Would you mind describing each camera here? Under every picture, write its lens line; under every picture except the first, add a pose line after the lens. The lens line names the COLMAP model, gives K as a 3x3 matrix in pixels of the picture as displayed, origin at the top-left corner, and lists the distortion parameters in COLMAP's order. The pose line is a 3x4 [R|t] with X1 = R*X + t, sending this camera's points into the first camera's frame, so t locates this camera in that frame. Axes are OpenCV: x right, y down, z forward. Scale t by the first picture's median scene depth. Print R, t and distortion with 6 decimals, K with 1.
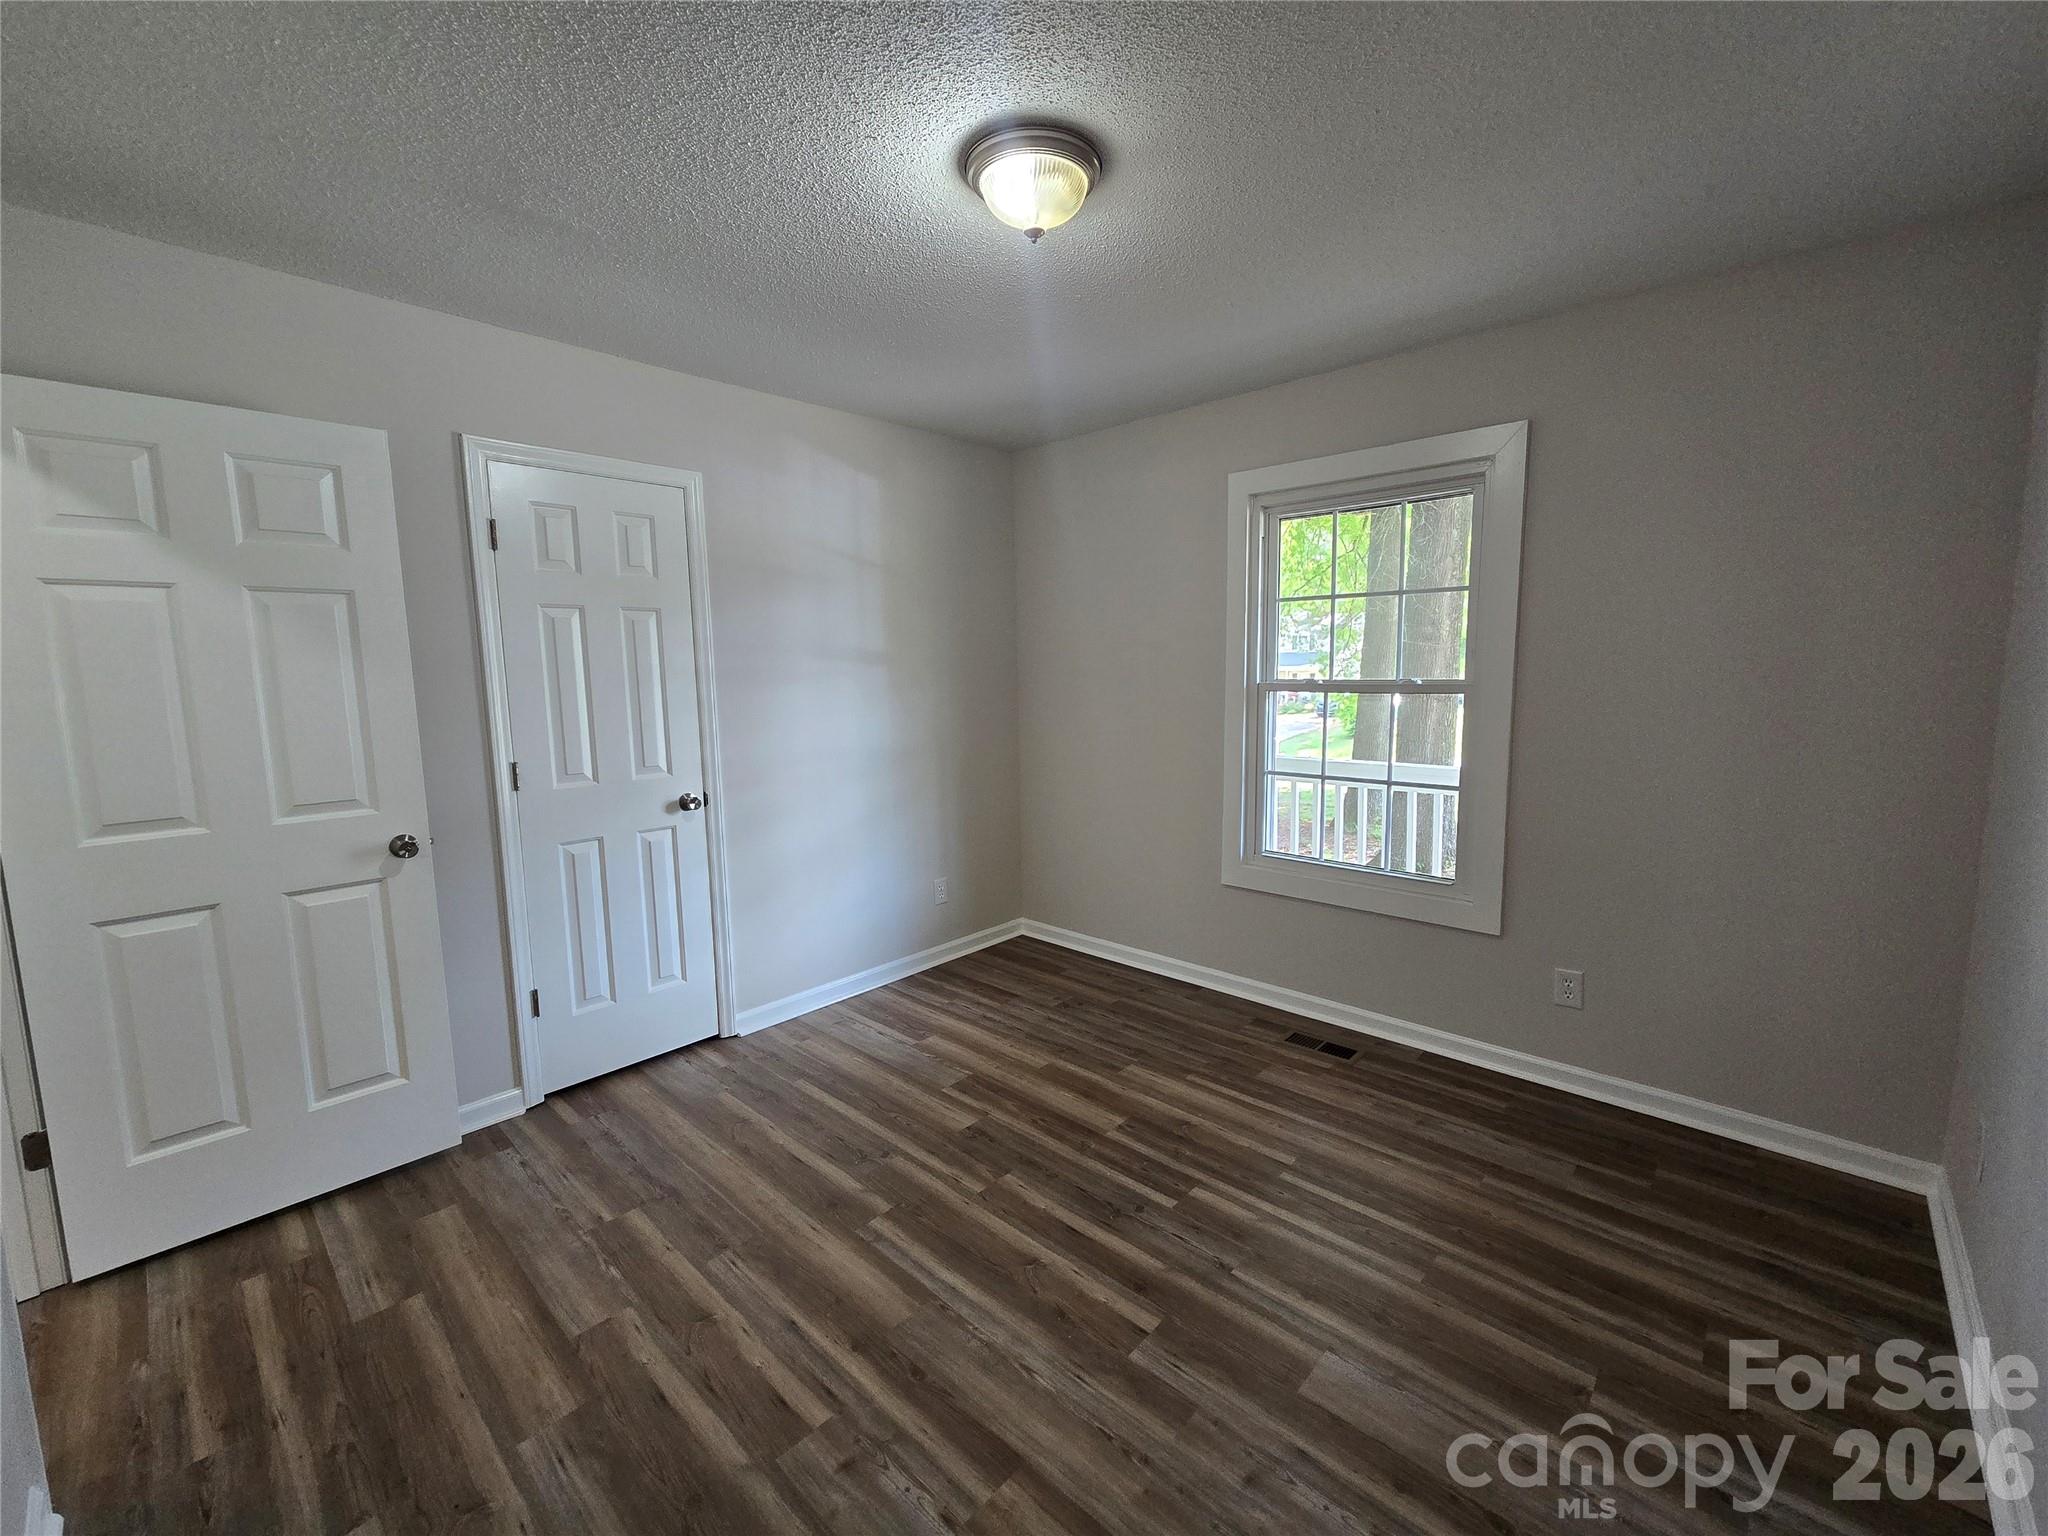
lens RADIAL K [[831.0, 0, 1035.2], [0, 831.0, 768.8], [0, 0, 1]] dist [-0.006593, 0.001189]
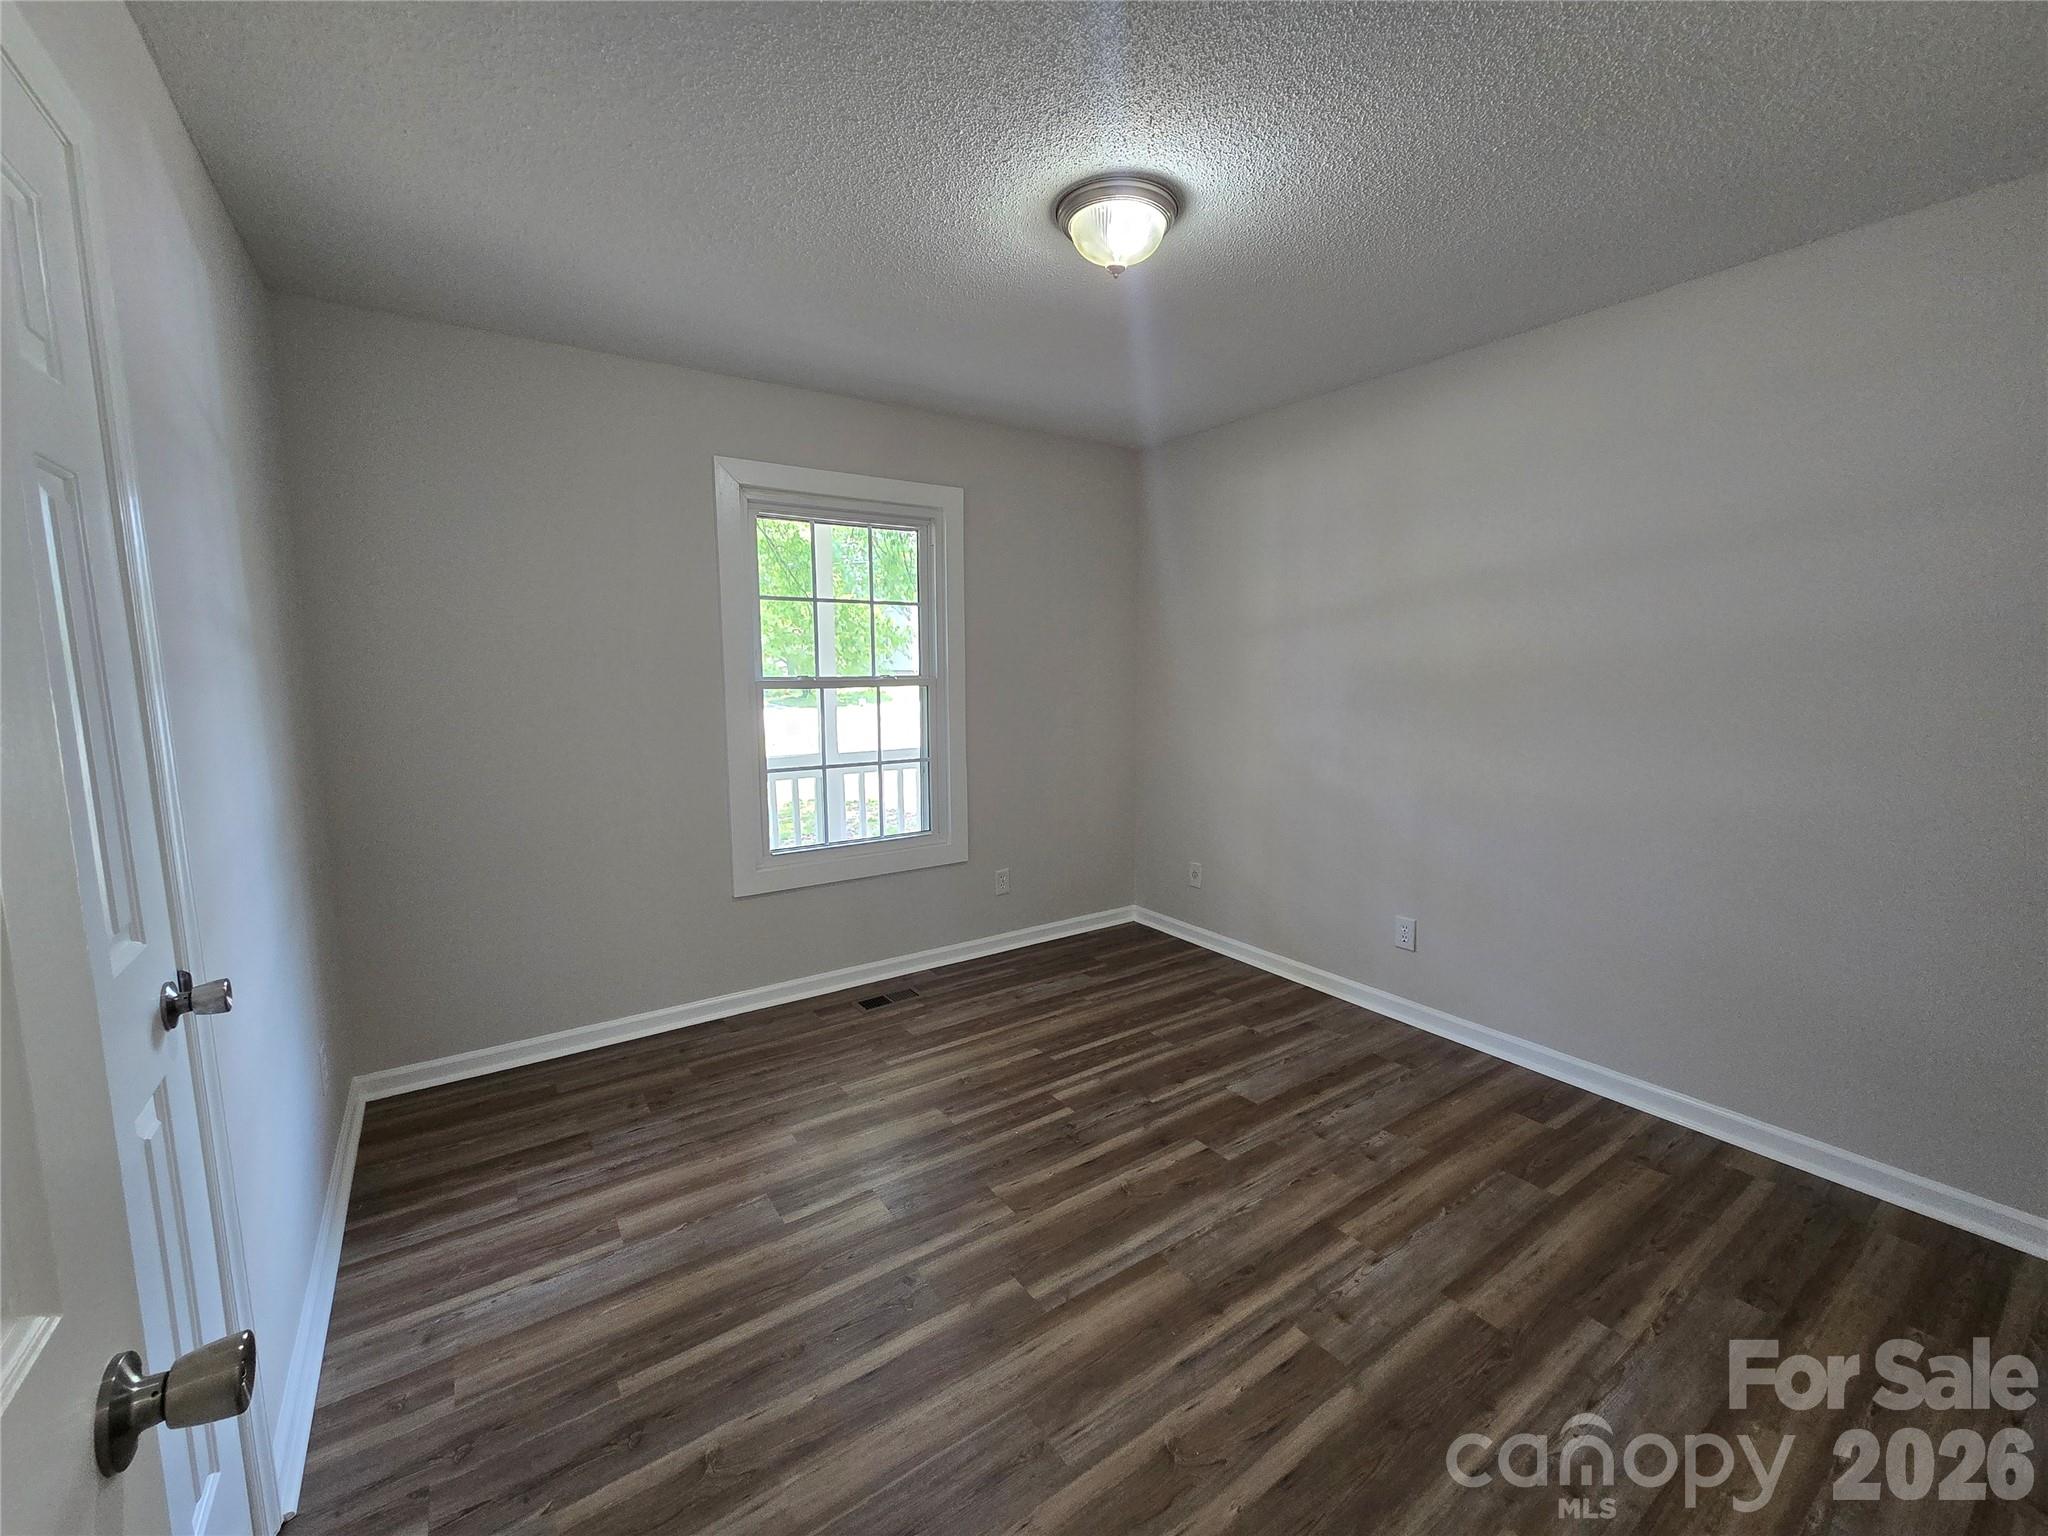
lens RADIAL K [[831.0, 0, 1032.4], [0, 831.0, 768.6], [0, 0, 1]] dist [-0.006593, 0.001189]
pose [[0.216822, -0.111970, 0.969768, -0.815583], [0.123793, 0.988534, 0.086459, -0.060064], [-0.968330, 0.101304, 0.228197, 0.629024]]
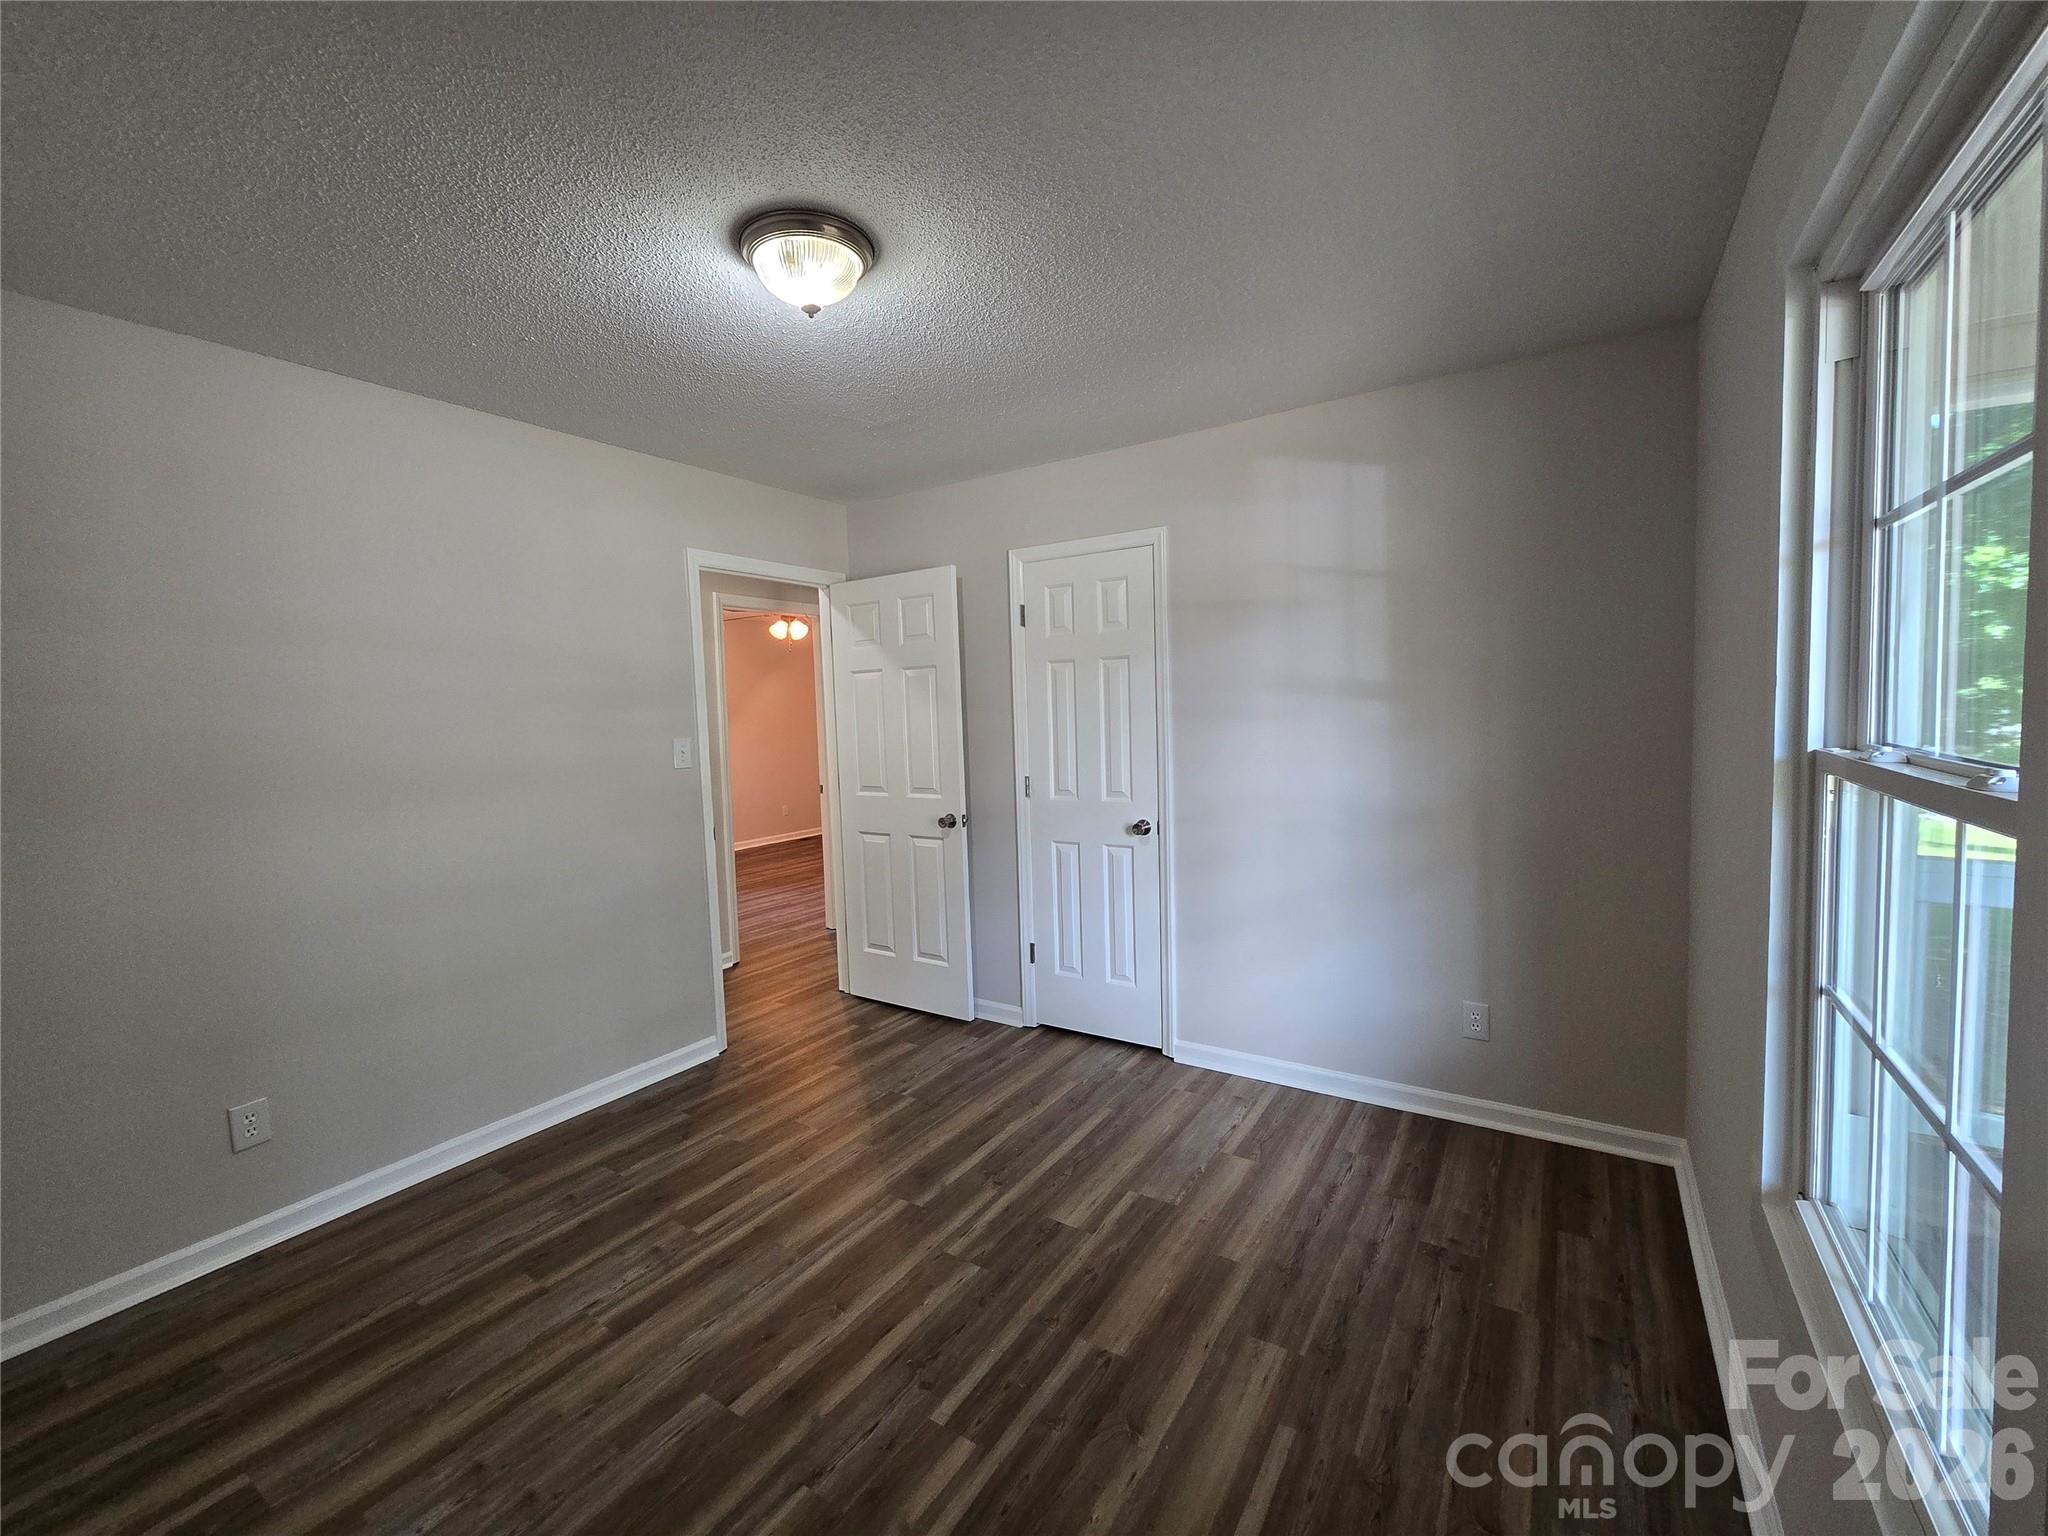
lens RADIAL K [[831.0, 0, 1033.3], [0, 831.0, 766.6], [0, 0, 1]] dist [-0.006593, 0.001189]
pose [[0.174460, 0.077774, -0.981588, 0.763503], [-0.094304, 0.993613, 0.061966, -0.113987], [0.980138, 0.081758, 0.180680, 0.774515]]
